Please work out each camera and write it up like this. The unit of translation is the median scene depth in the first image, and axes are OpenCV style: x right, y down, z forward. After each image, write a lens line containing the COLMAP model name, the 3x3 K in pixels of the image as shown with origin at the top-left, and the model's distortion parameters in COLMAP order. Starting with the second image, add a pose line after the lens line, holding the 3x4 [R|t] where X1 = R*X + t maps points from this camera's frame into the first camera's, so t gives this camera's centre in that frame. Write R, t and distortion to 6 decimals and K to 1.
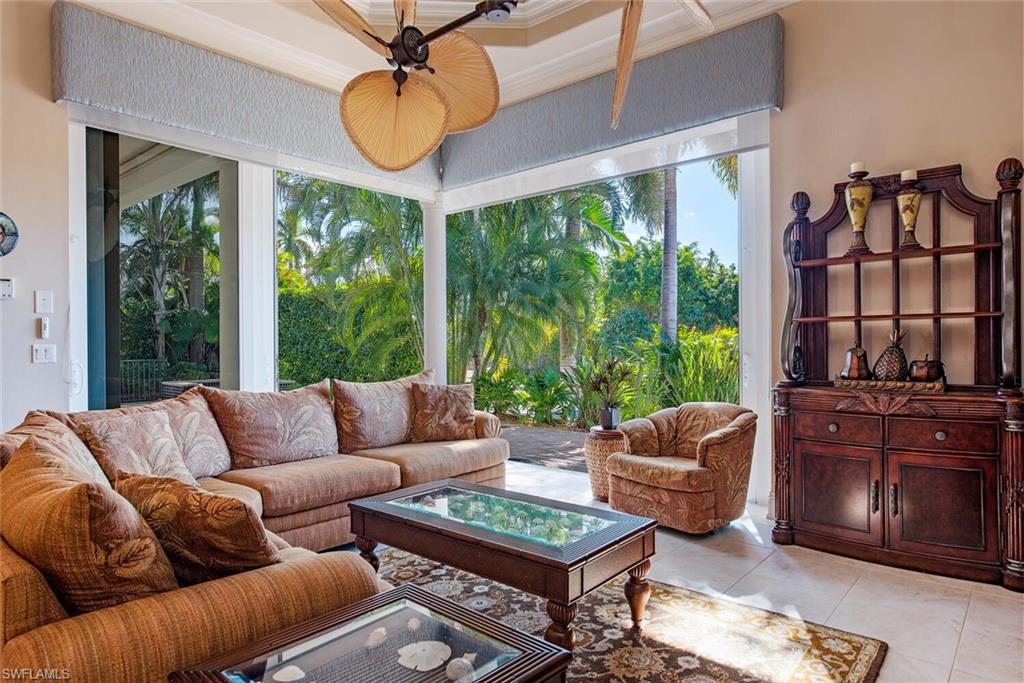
lens RADIAL K [[605.5, 0, 512.0], [0, 605.5, 341.5], [0, 0, 1]] dist [0.001573, 0.001056]
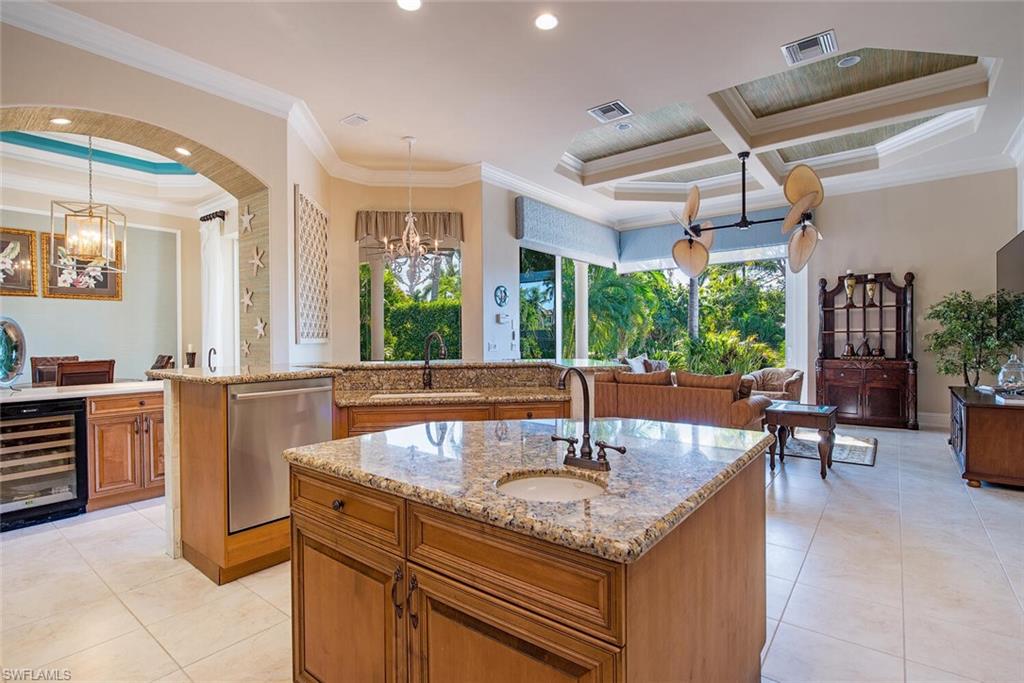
lens RADIAL K [[497.7, 0, 512.0], [0, 497.7, 341.5], [0, 0, 1]] dist [-0.002709, -0.000221]
pose [[0.999036, 0.000548, 0.043884, -0.932111], [-0.000780, 0.999986, 0.005251, -0.008306], [-0.043880, -0.005280, 0.999023, -1.010359]]
